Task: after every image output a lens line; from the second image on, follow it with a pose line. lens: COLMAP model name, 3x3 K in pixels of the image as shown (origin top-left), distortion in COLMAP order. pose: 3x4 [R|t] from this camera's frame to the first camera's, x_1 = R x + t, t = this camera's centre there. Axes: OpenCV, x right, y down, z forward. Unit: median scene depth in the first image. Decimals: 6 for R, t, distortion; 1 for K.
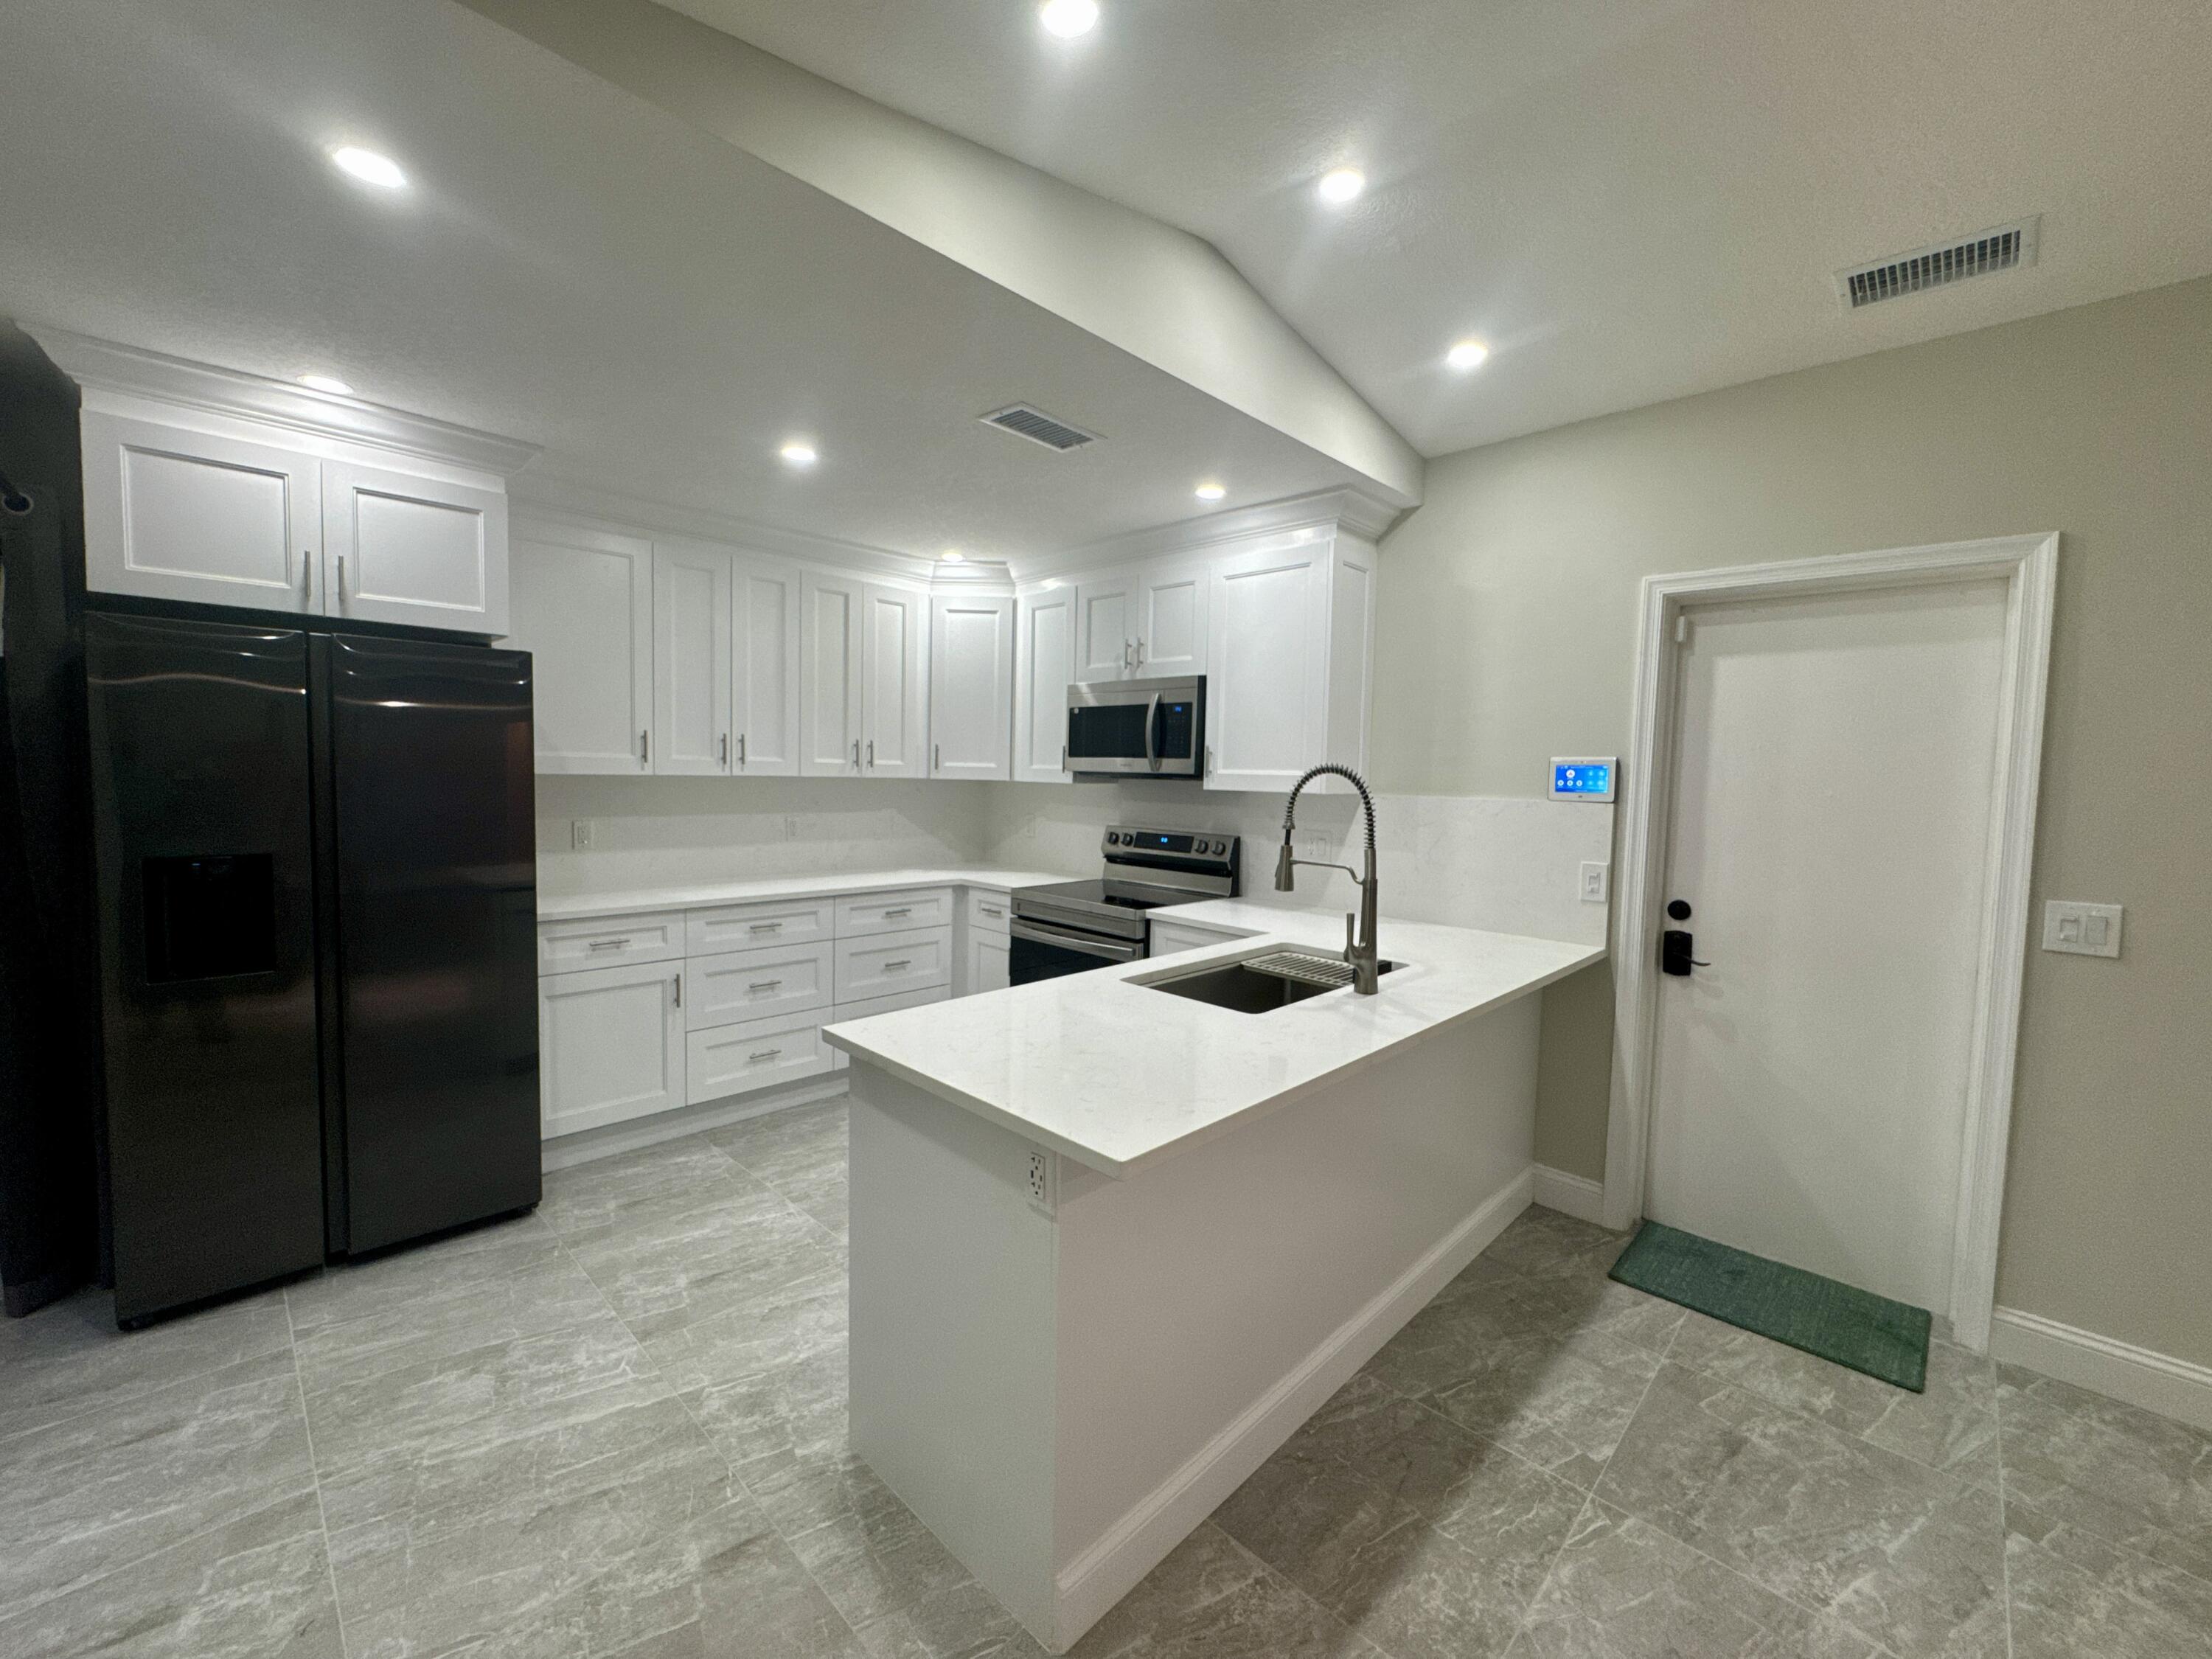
lens RADIAL K [[888.2, 0, 1103.7], [0, 888.2, 833.0], [0, 0, 1]] dist [-0.004104, 0.001066]
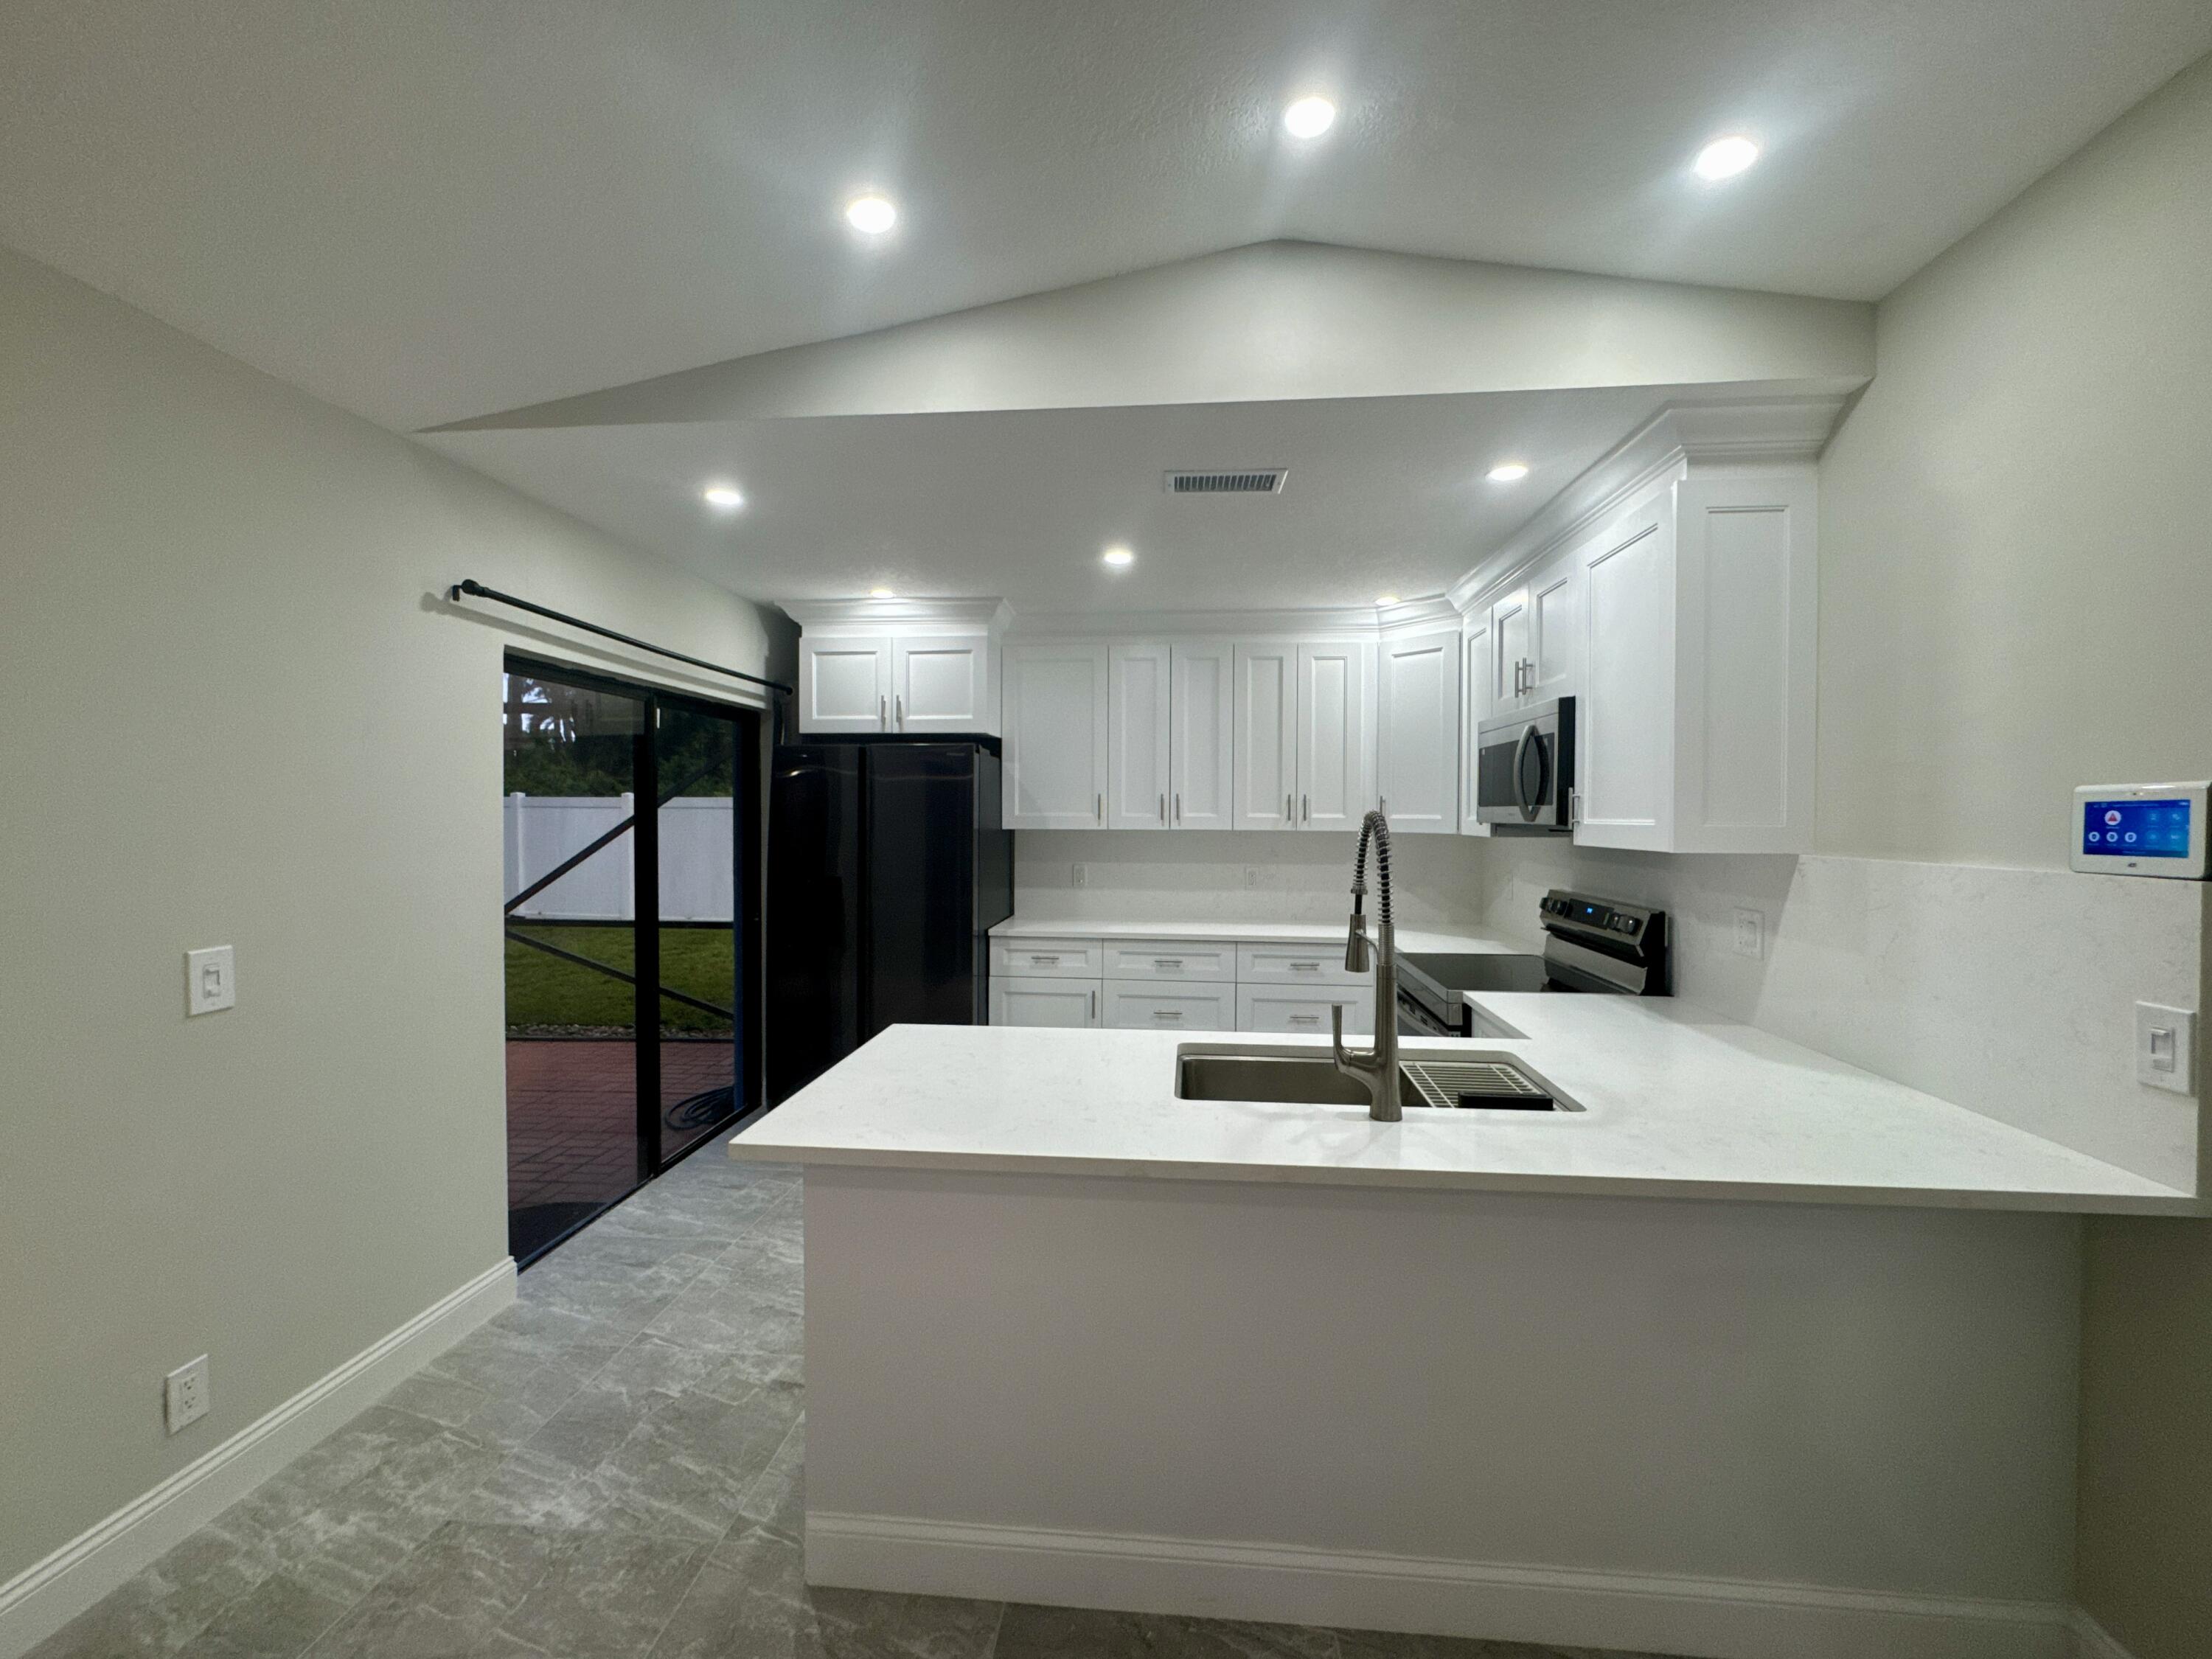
lens RADIAL K [[888.2, 0, 1103.0], [0, 888.2, 829.7], [0, 0, 1]] dist [-0.004104, 0.001066]
pose [[0.627847, -0.004785, -0.778322, 0.488685], [-0.045680, 0.998031, -0.042984, -0.011840], [0.776995, 0.062541, 0.626392, 0.226566]]
